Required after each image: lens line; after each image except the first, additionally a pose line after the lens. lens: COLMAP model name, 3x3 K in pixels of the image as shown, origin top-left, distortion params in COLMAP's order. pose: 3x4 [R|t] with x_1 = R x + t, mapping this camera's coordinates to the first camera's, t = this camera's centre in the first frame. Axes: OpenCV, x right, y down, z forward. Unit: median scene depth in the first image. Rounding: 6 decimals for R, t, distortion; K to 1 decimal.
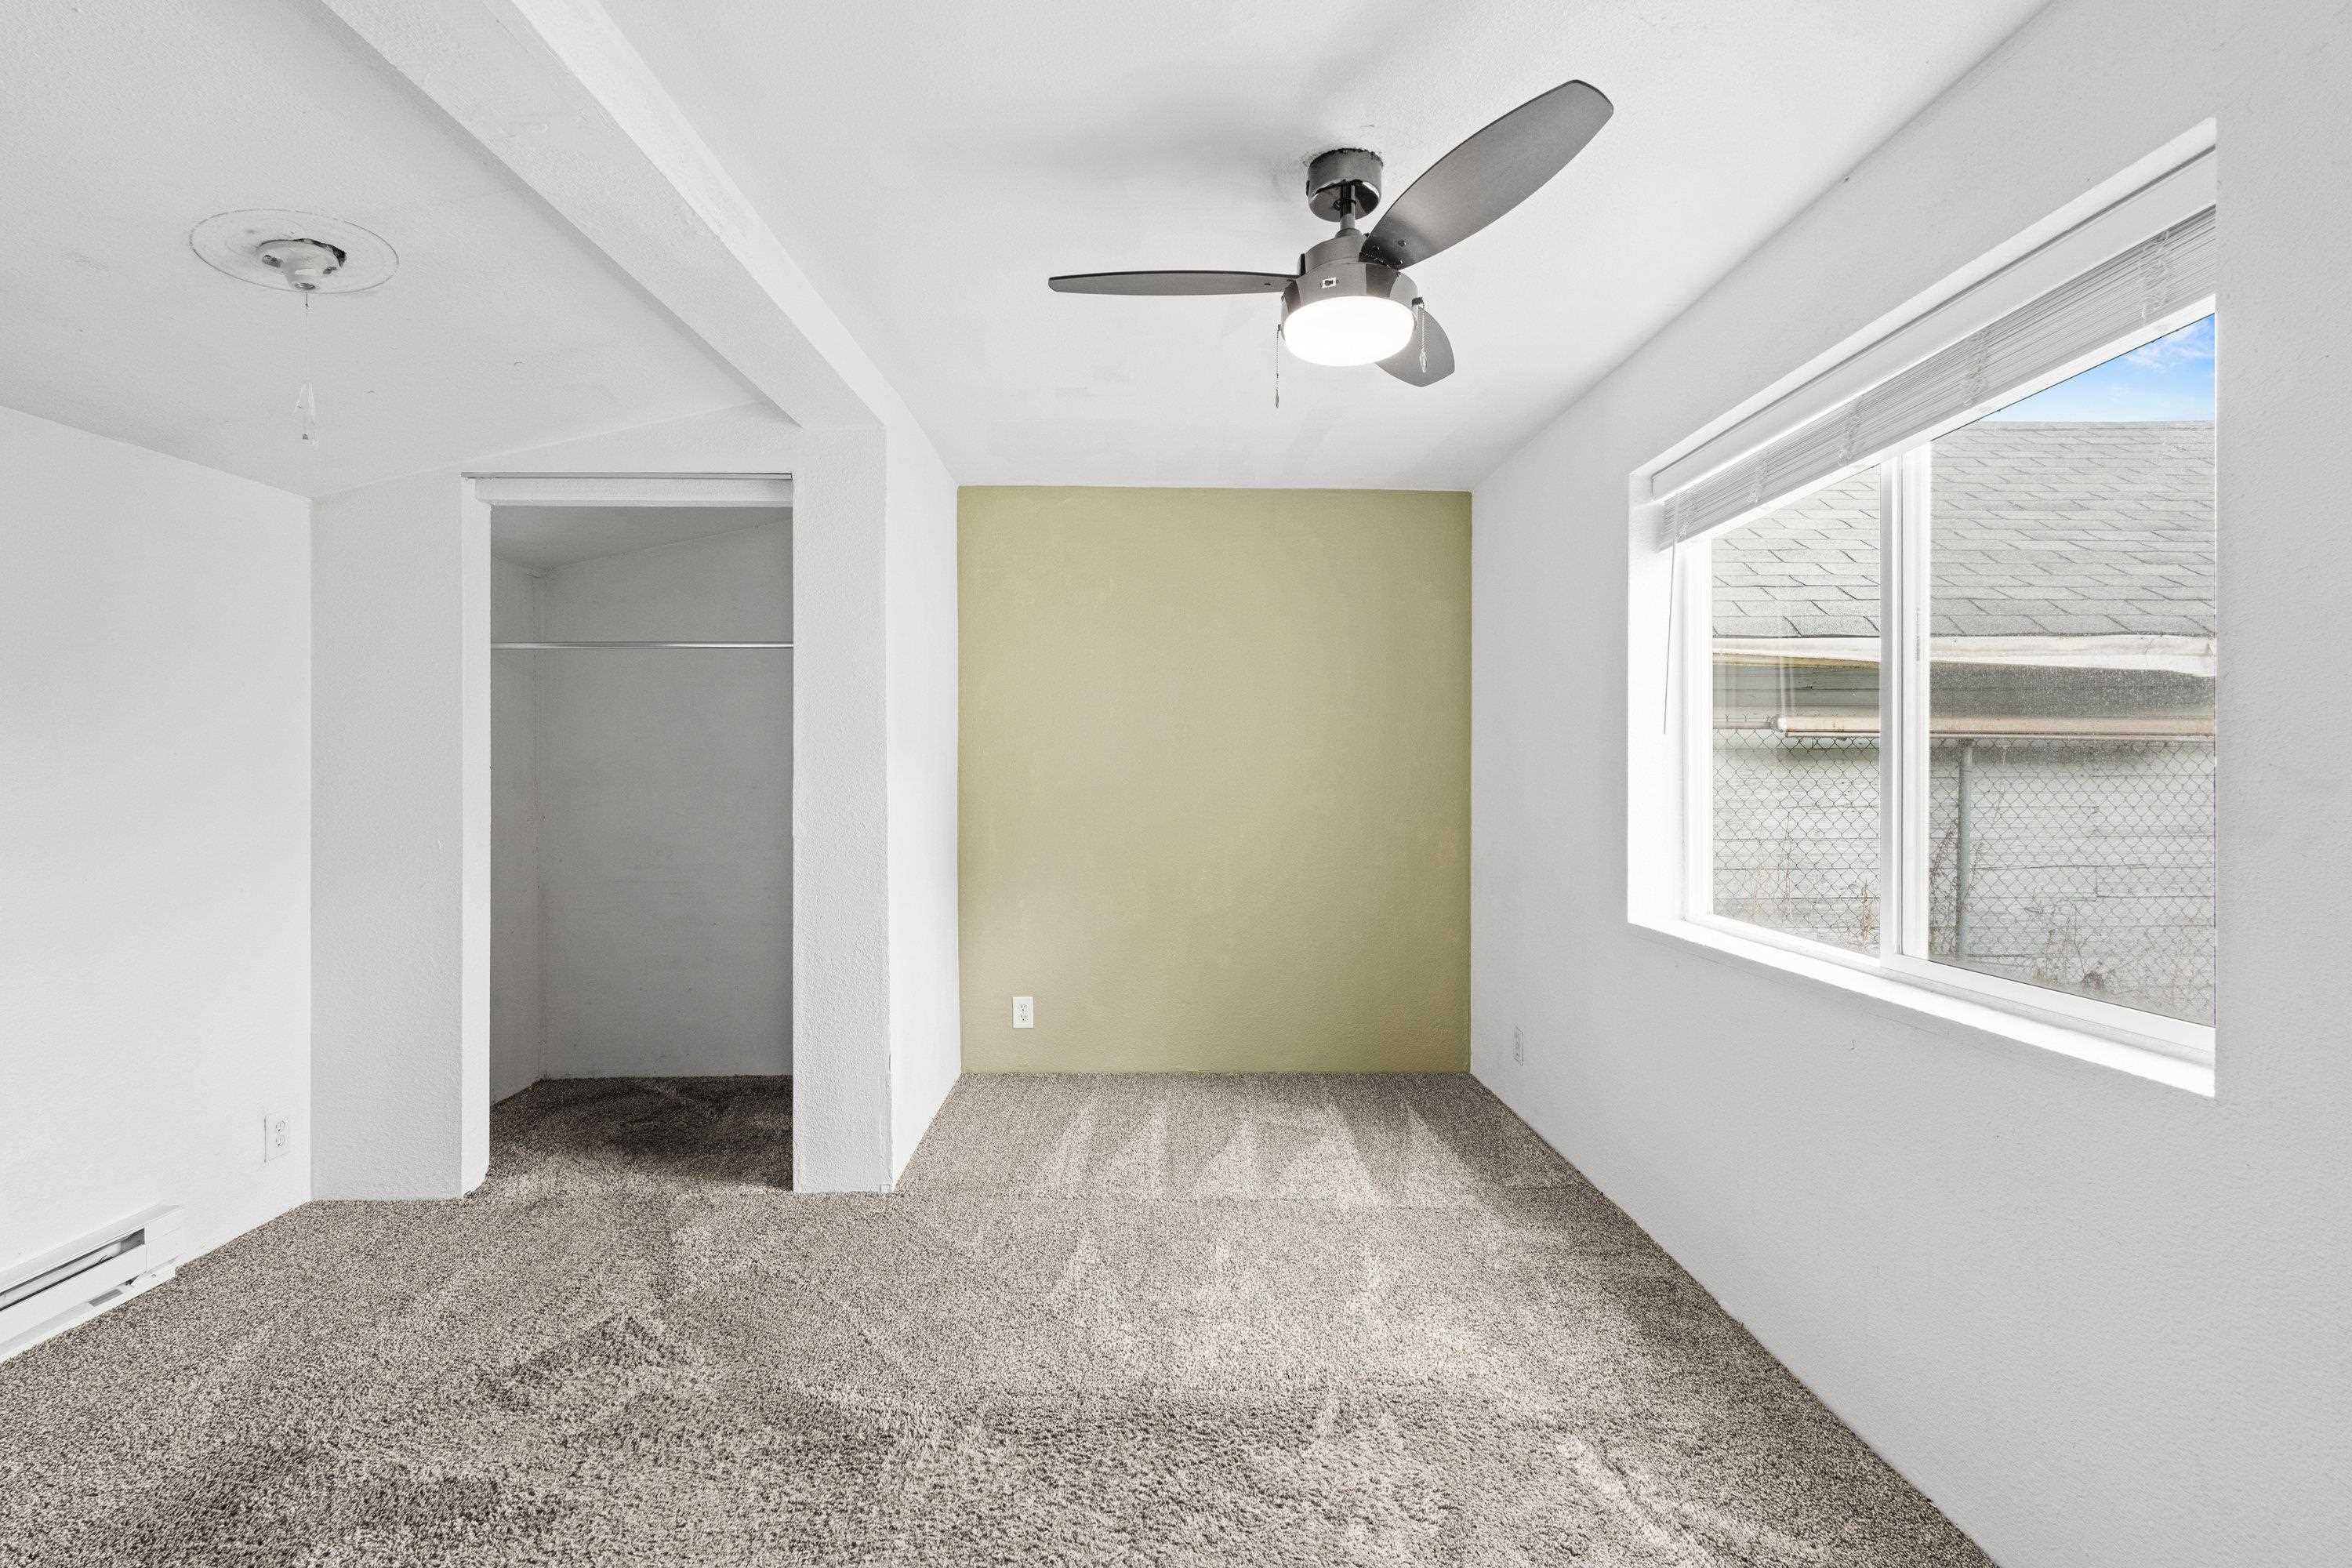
lens RADIAL K [[1033.8, 0, 1175.9], [0, 1033.8, 773.3], [0, 0, 1]] dist [0.000122, -0.000713]
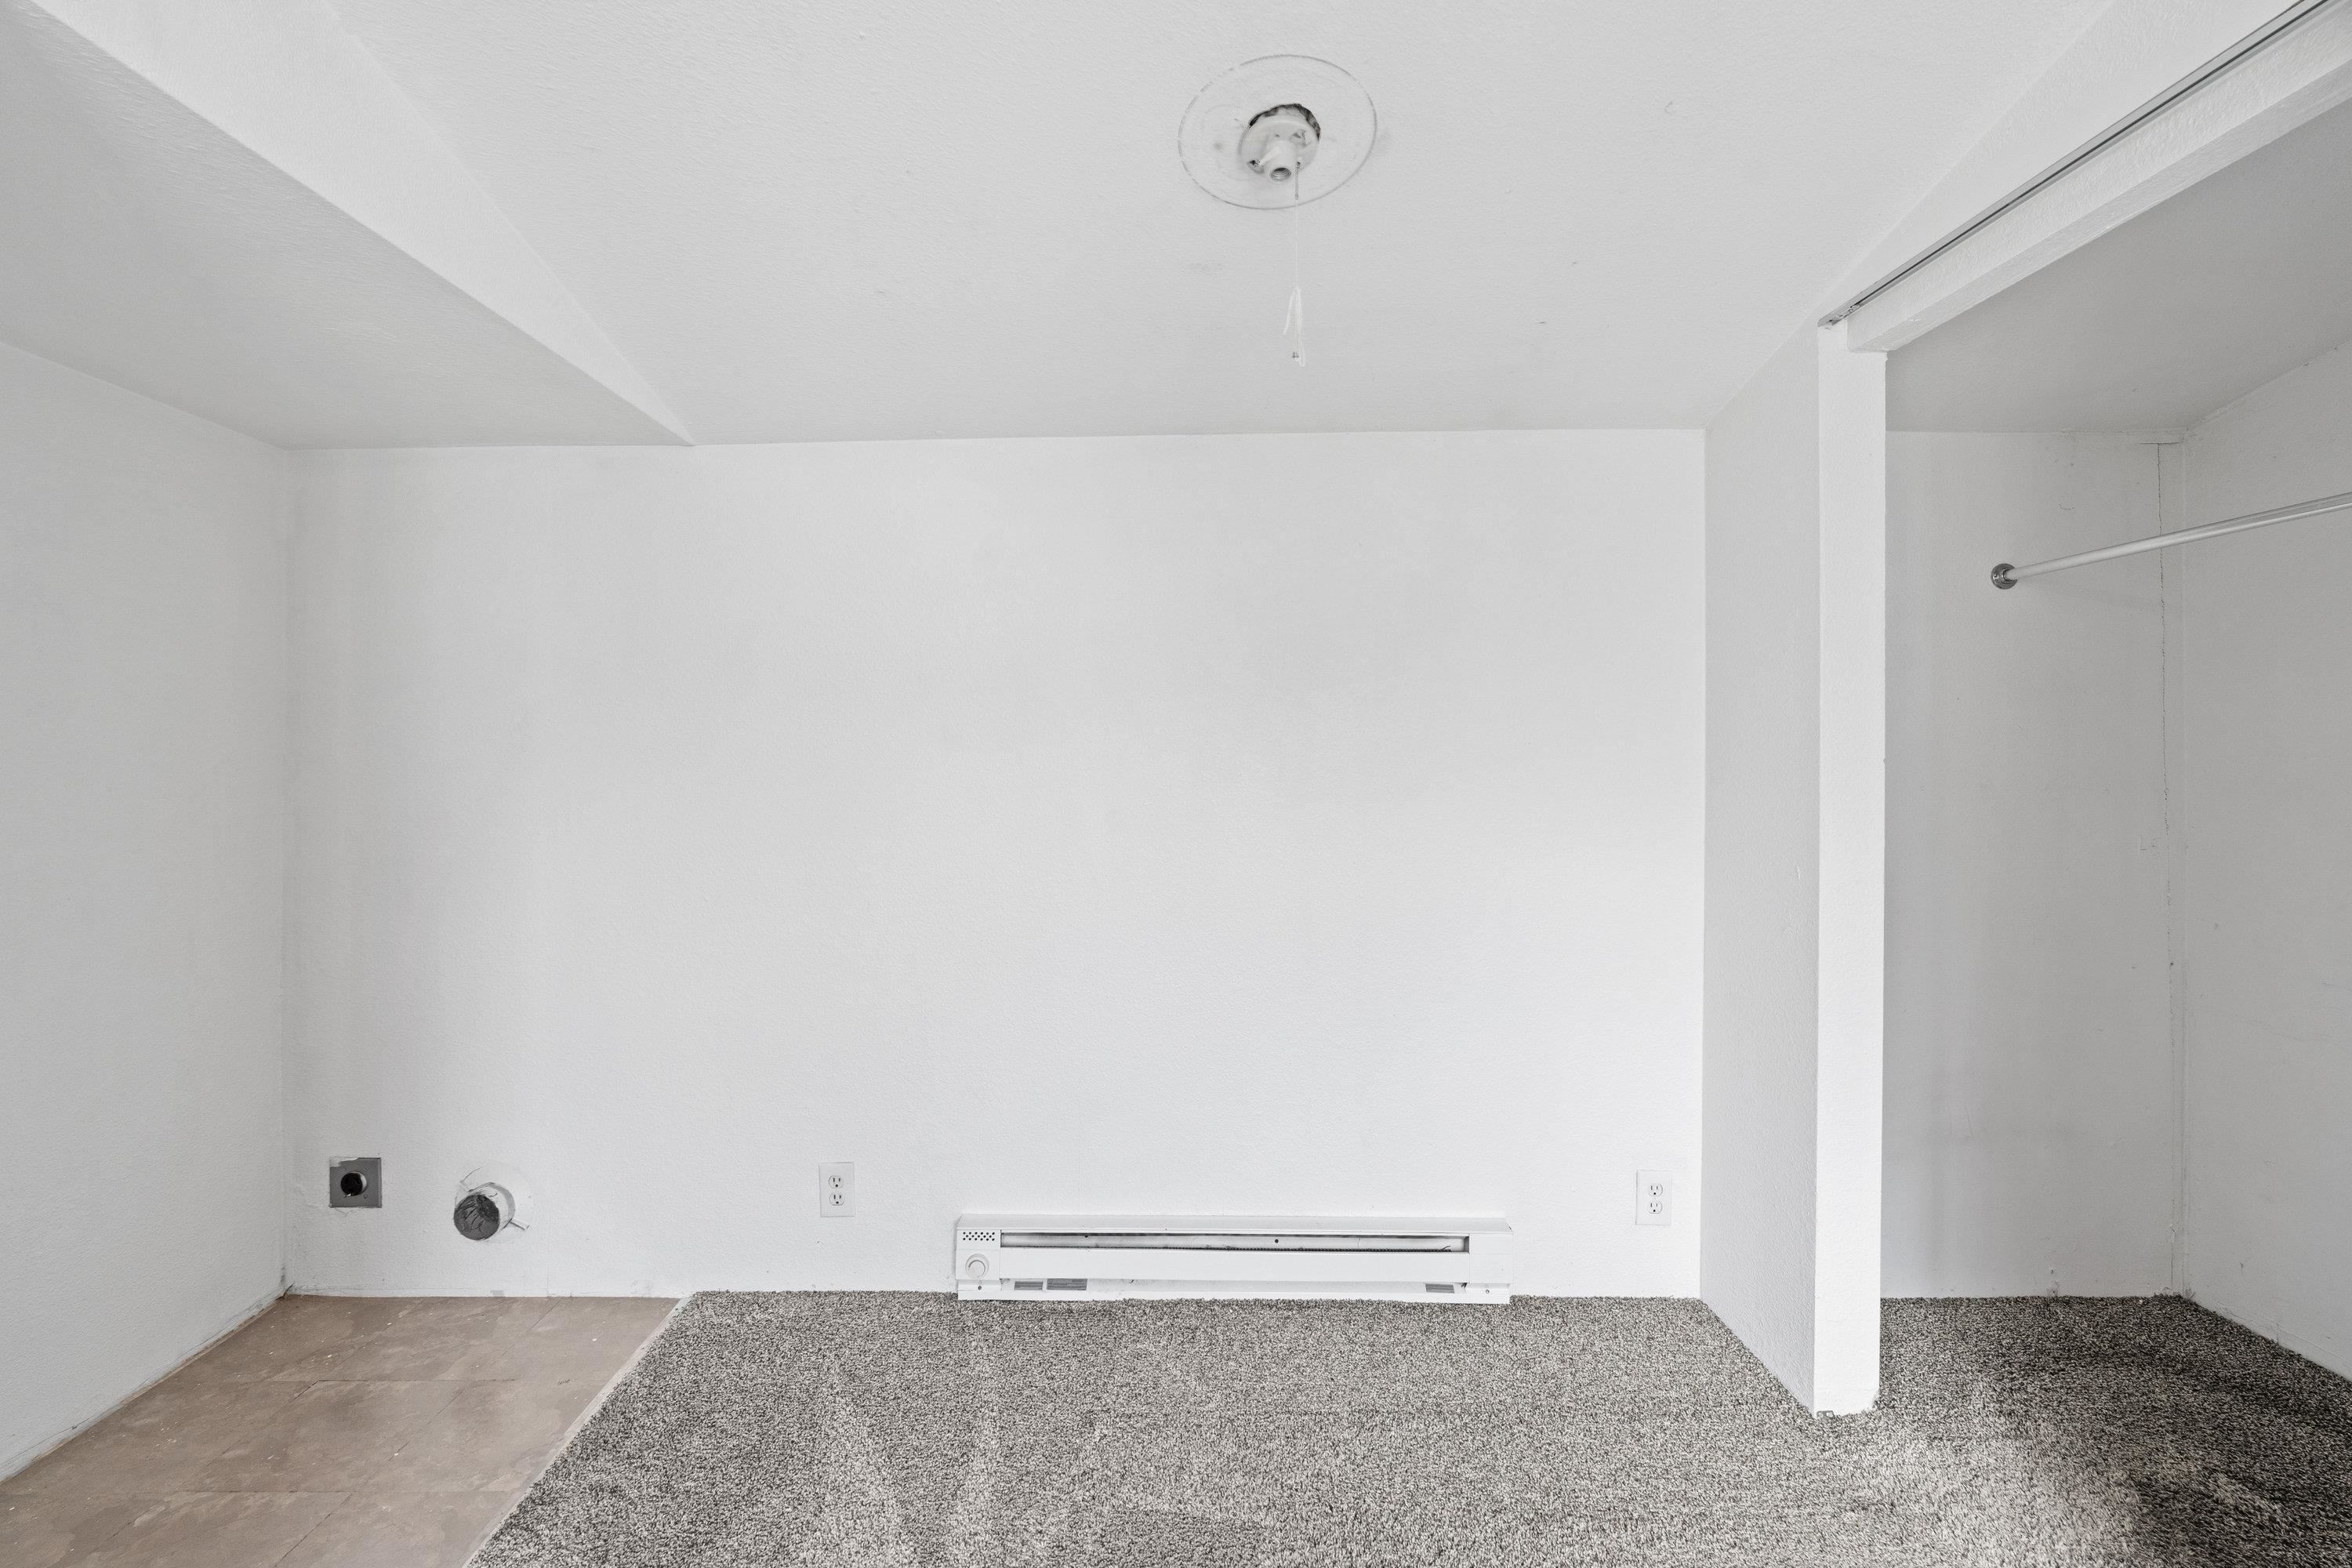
lens RADIAL K [[1033.8, 0, 1158.6], [0, 1033.8, 736.8], [0, 0, 1]] dist [0.000122, -0.000713]
pose [[-0.023664, -0.017552, -0.999566, -0.018681], [-0.010403, 0.999796, -0.017309, -0.005407], [0.999666, 0.009989, -0.023841, 0.695745]]
